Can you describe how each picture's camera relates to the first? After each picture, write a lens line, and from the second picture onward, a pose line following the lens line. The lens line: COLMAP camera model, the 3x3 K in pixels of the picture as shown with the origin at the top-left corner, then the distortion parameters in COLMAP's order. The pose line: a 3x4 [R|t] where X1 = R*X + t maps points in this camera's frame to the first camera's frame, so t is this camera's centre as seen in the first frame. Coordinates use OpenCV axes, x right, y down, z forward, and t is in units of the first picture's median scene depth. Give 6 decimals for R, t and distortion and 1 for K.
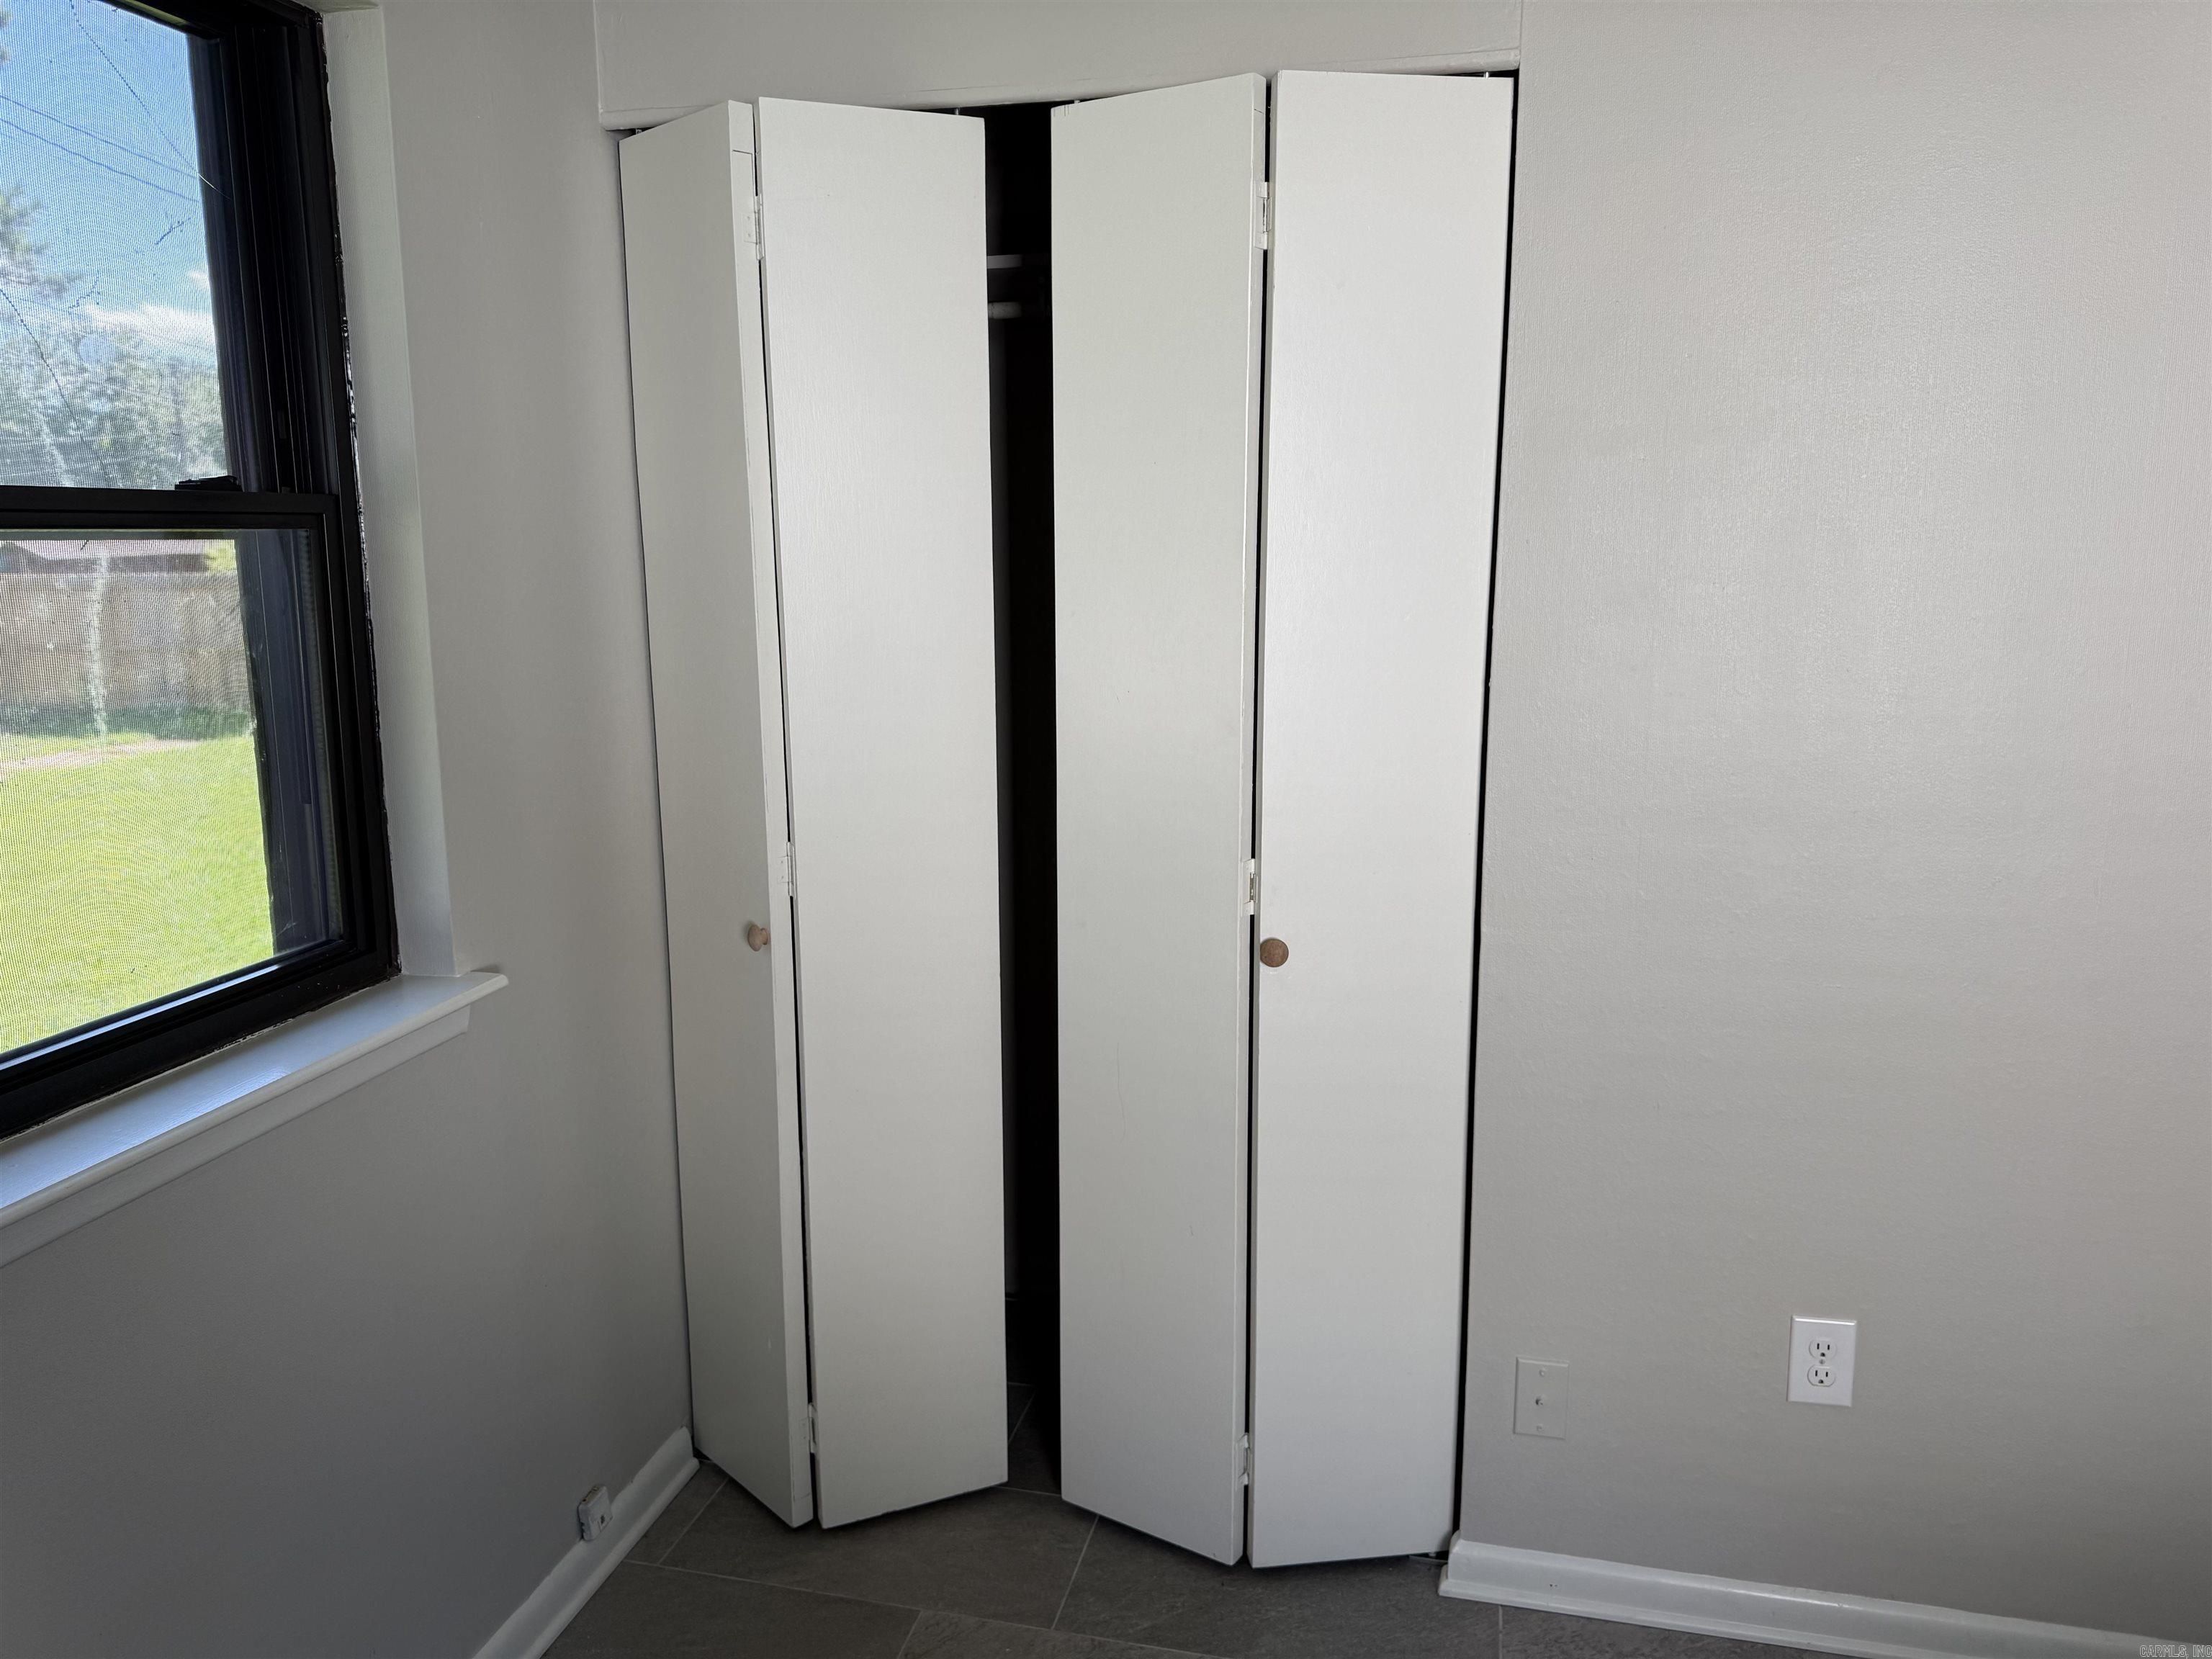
lens RADIAL K [[1585.0, 0, 1098.4], [0, 1585.0, 834.1], [0, 0, 1]] dist [0.005164, -0.007128]
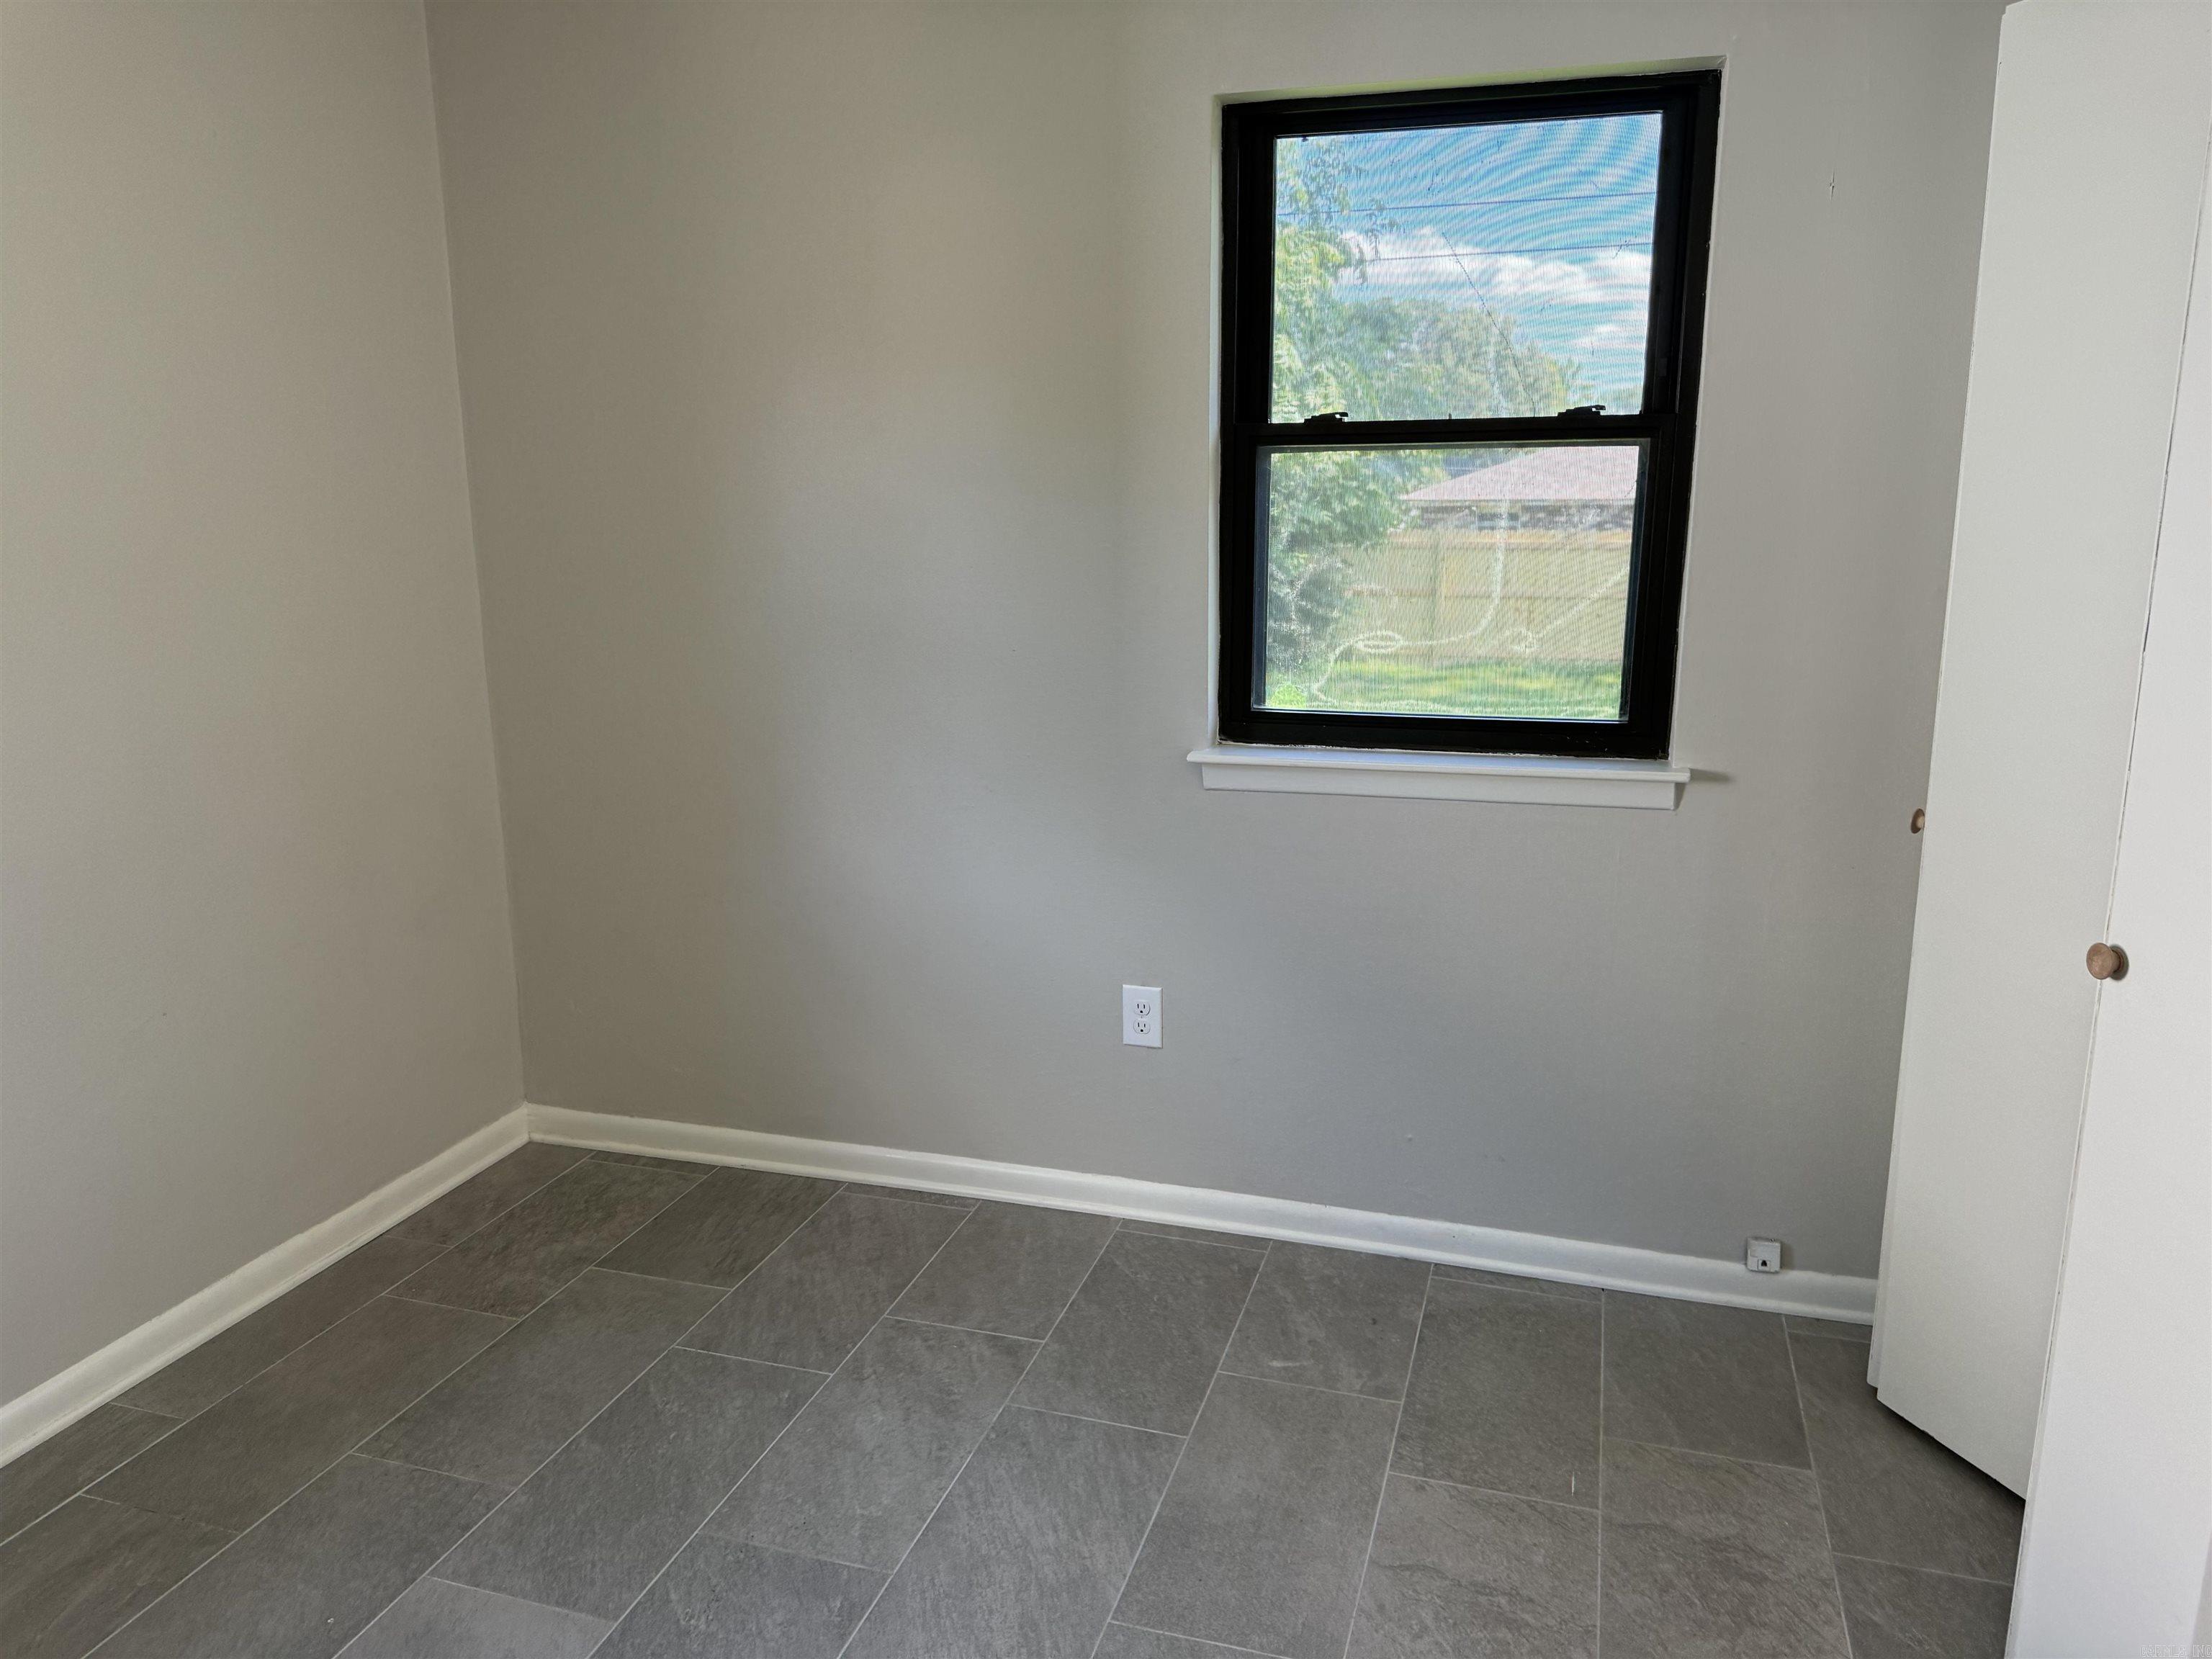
lens RADIAL K [[1585.0, 0, 1098.4], [0, 1585.0, 834.1], [0, 0, 1]] dist [0.005164, -0.007128]
pose [[-0.066531, 0.221348, -0.972923, 1.028243], [-0.173472, 0.957668, 0.229740, -0.087895], [0.982589, 0.184060, -0.025317, 0.590494]]
